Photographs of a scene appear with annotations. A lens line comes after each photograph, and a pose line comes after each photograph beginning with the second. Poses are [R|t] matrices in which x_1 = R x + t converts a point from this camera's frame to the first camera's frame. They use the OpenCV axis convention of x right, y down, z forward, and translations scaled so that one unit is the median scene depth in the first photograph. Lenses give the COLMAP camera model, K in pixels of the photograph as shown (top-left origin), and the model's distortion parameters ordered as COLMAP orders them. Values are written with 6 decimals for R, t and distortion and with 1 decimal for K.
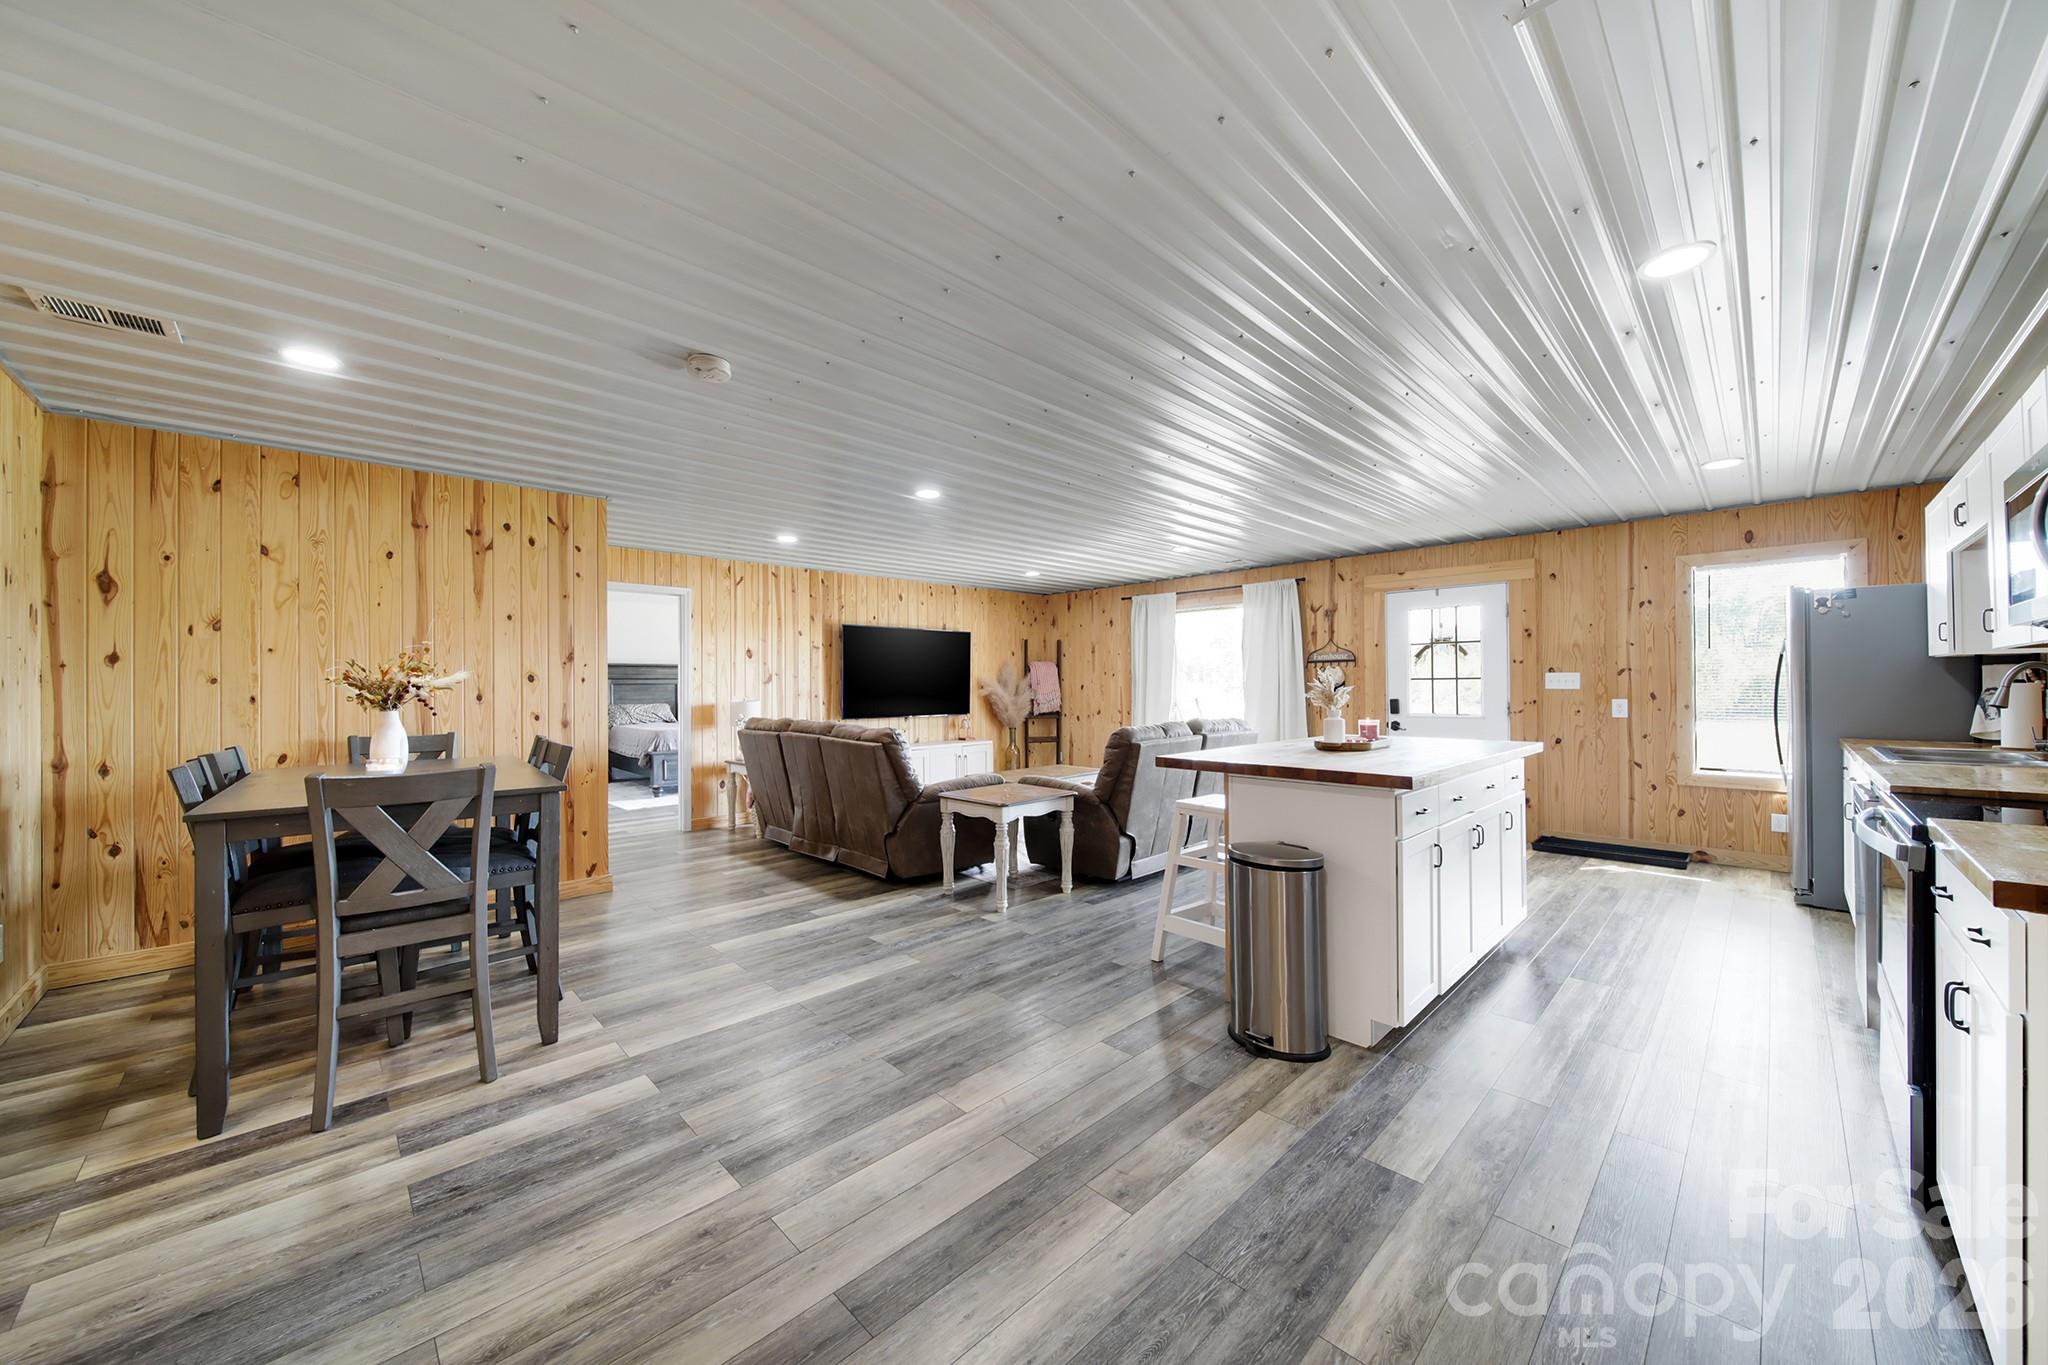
lens RADIAL K [[739.0, 0, 1040.0], [0, 739.0, 682.3], [0, 0, 1]] dist [-0.002088, 0.000021]
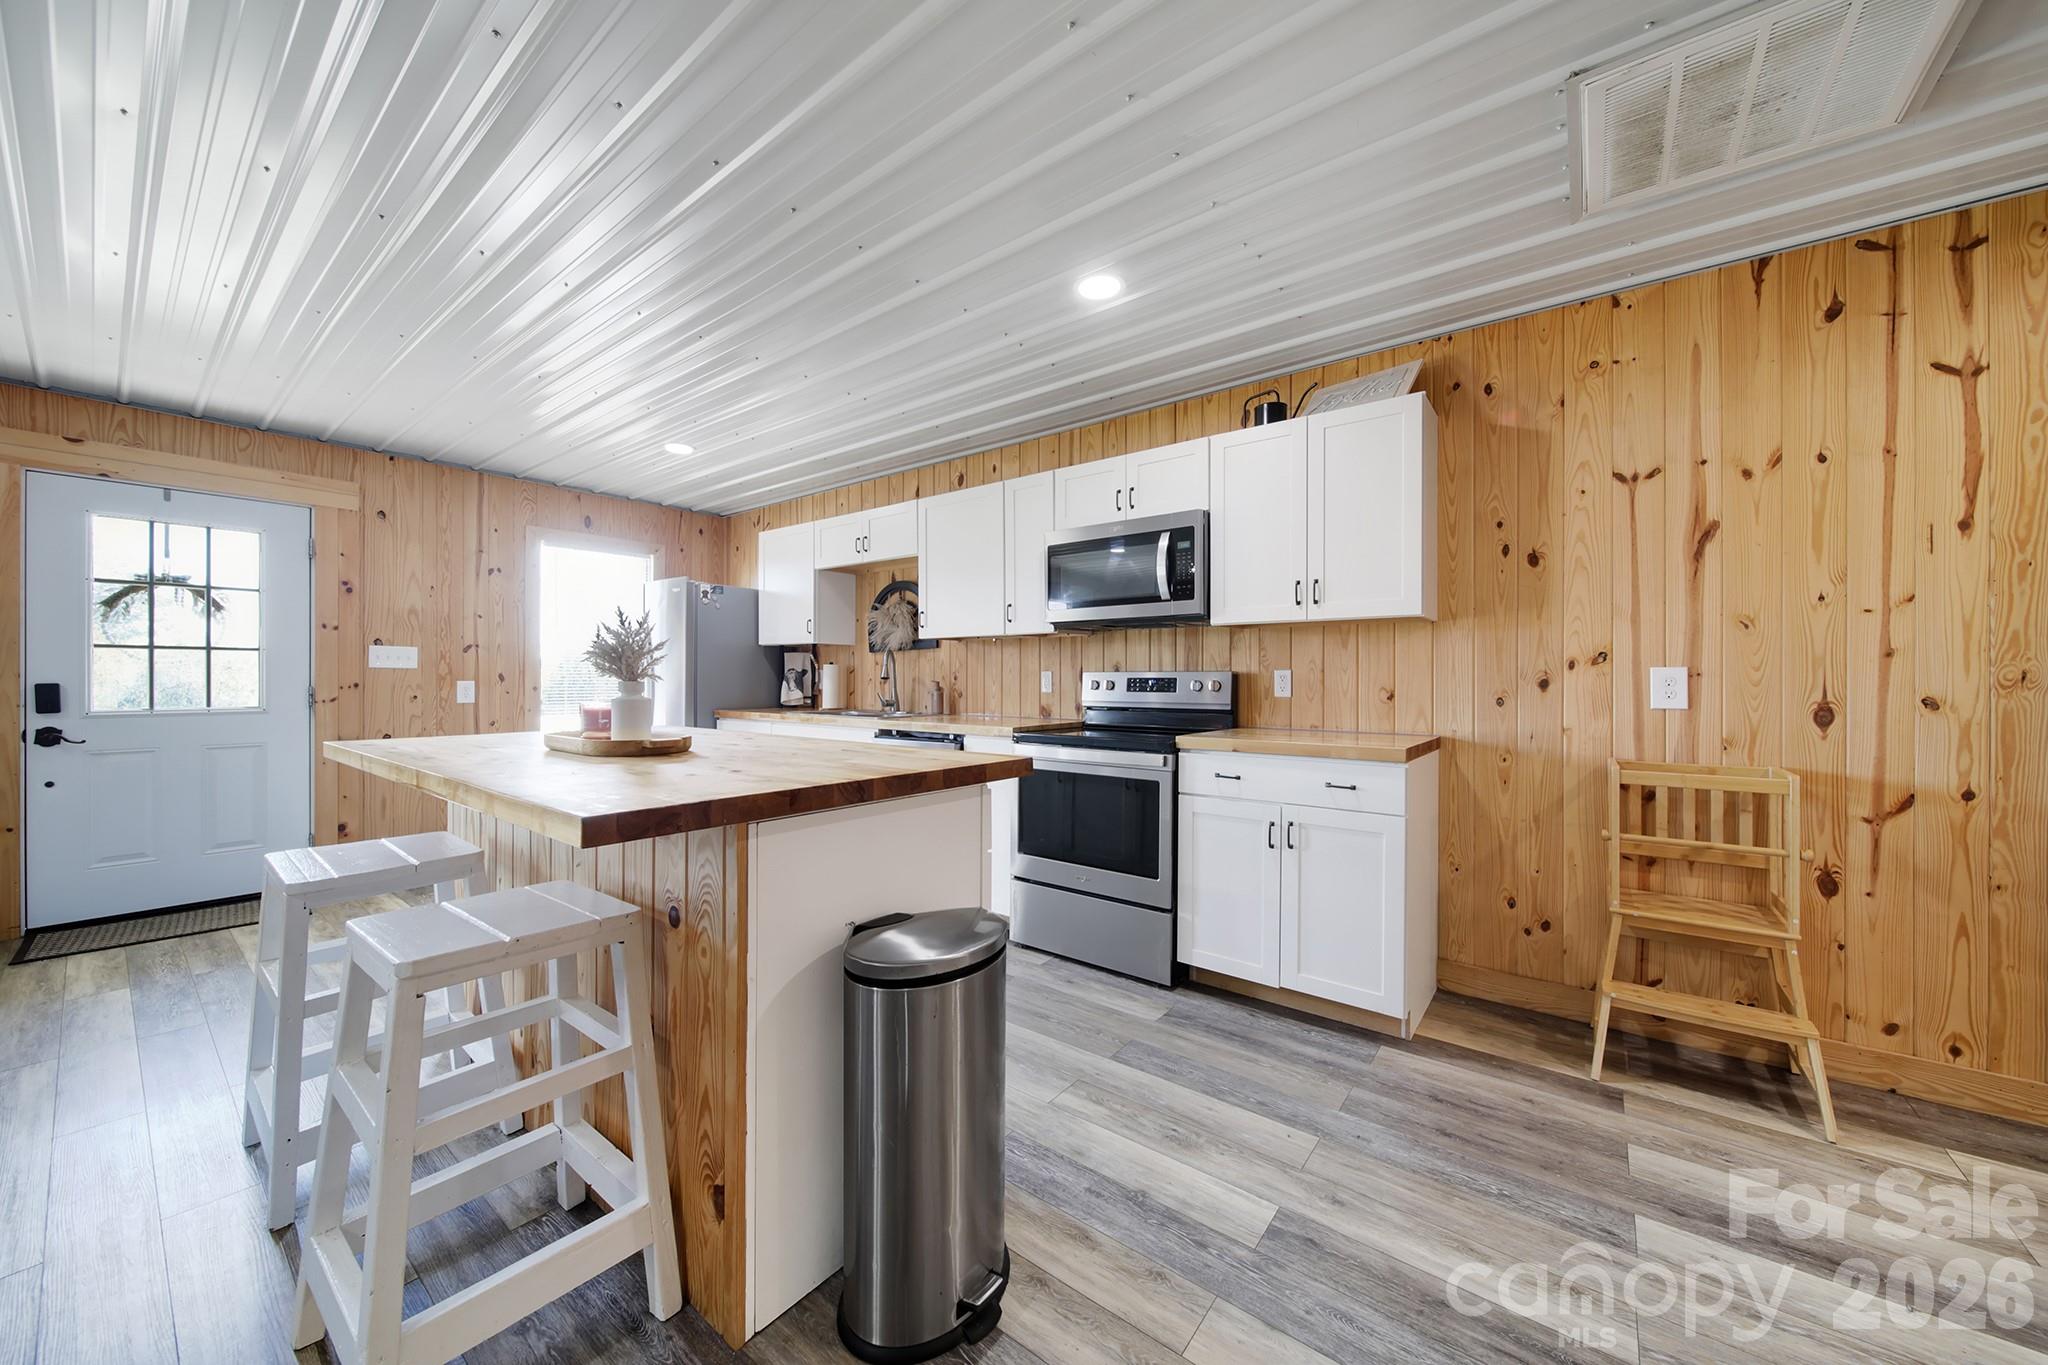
lens RADIAL K [[739.0, 0, 1014.0], [0, 739.0, 683.7], [0, 0, 1]] dist [-0.002088, 0.000021]
pose [[-0.104415, -0.001274, 0.994533, -0.105549], [-0.004616, 0.999989, 0.000796, 0.022408], [-0.994523, -0.004508, -0.104419, 0.479869]]
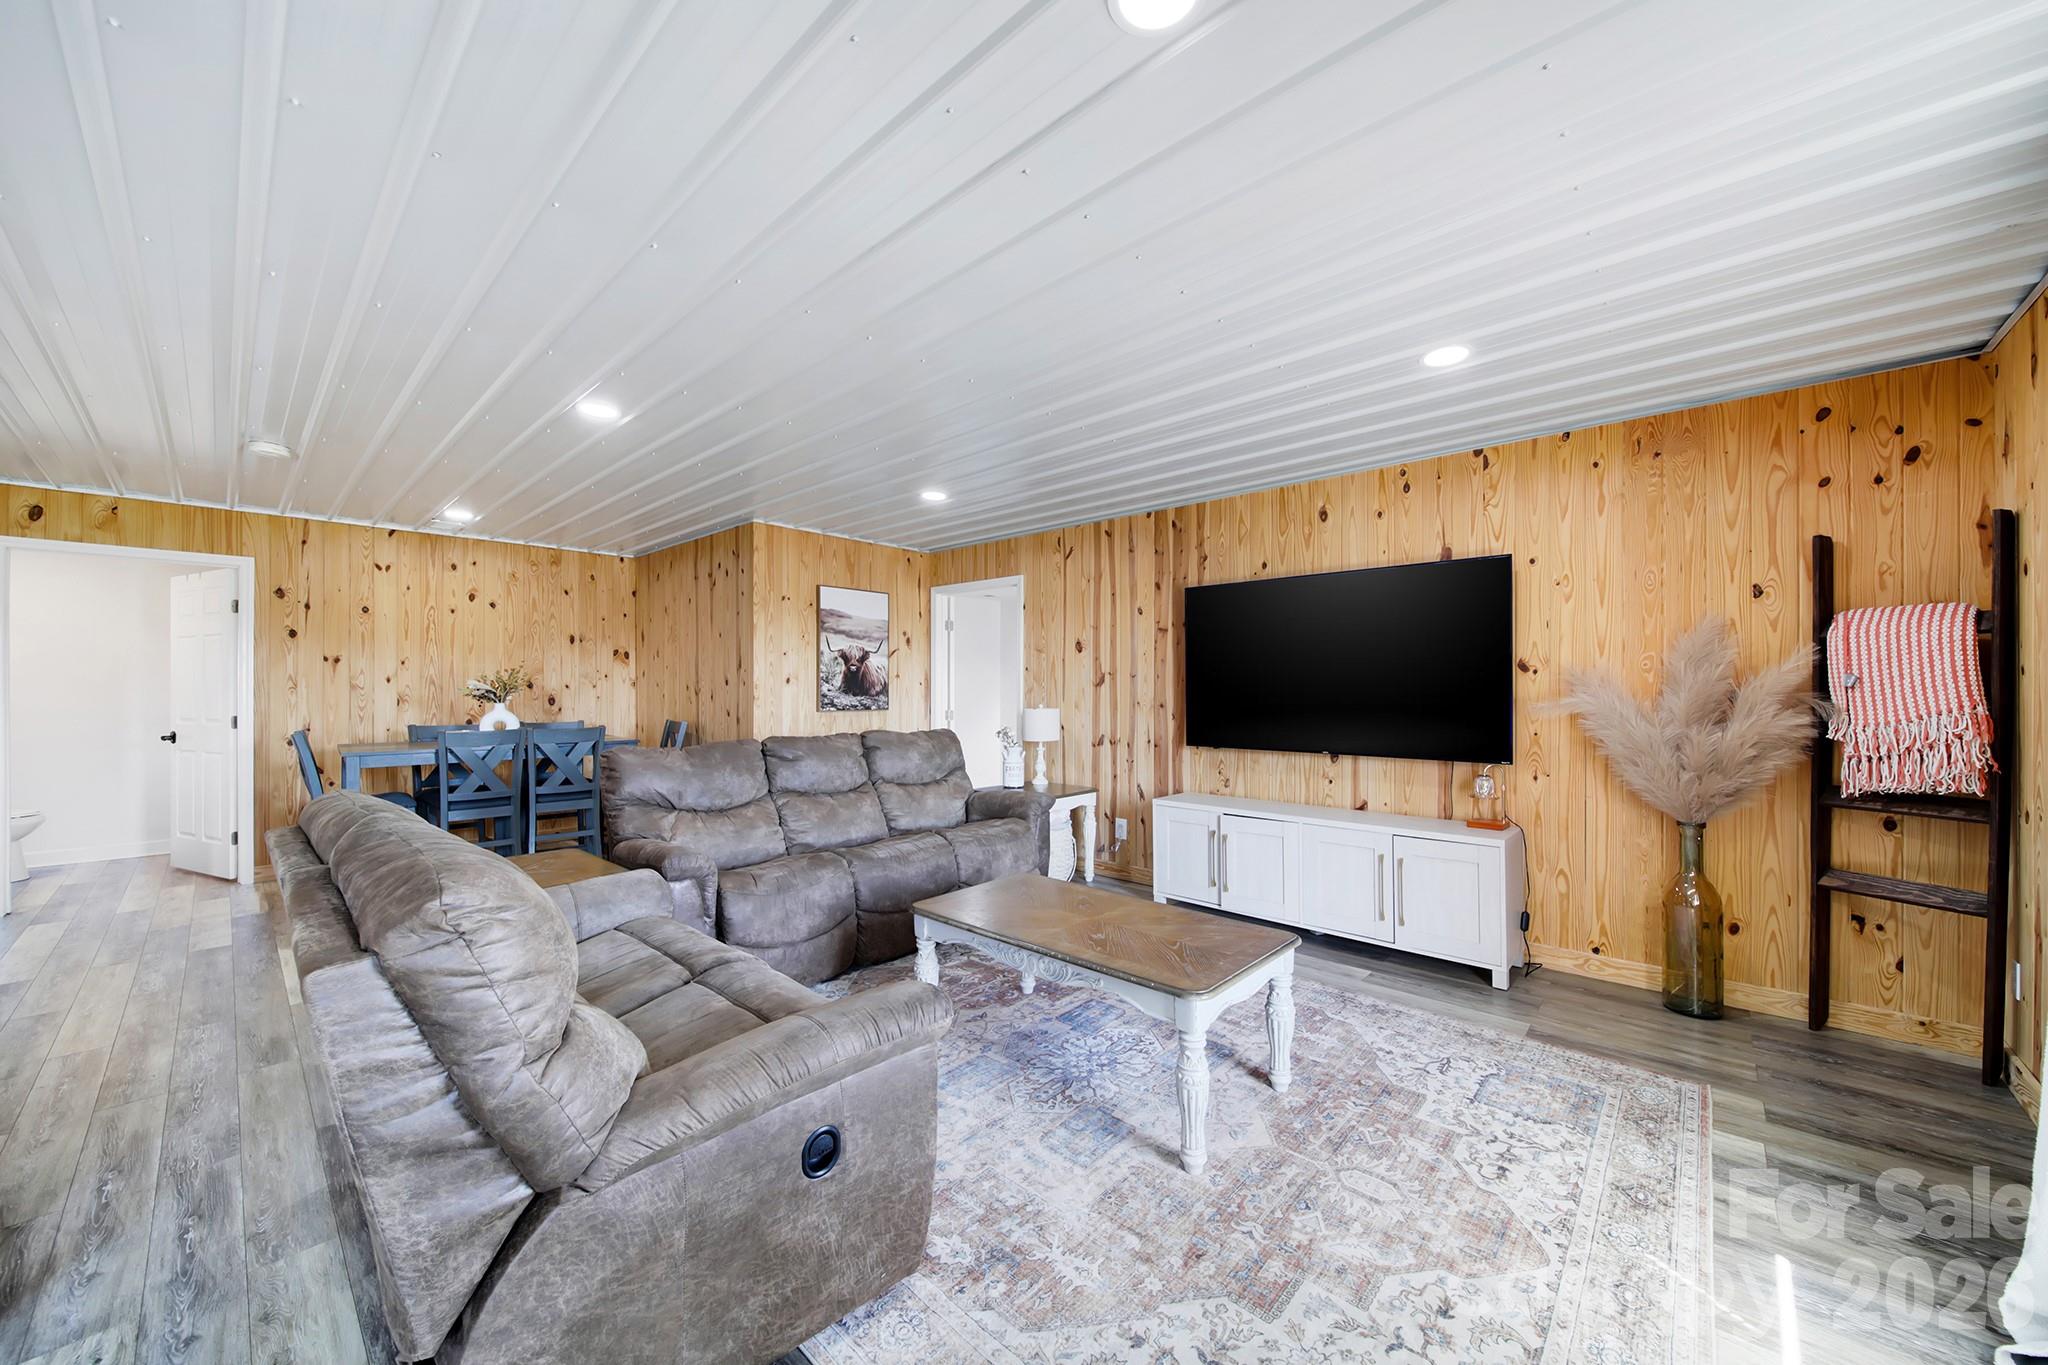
lens RADIAL K [[739.0, 0, 1013.7], [0, 739.0, 694.9], [0, 0, 1]] dist [-0.002088, 0.000021]
pose [[0.022318, 0.013970, -0.999653, 0.445532], [0.002827, 0.999897, 0.014036, -0.000233], [0.999747, -0.003139, 0.022276, 1.125977]]
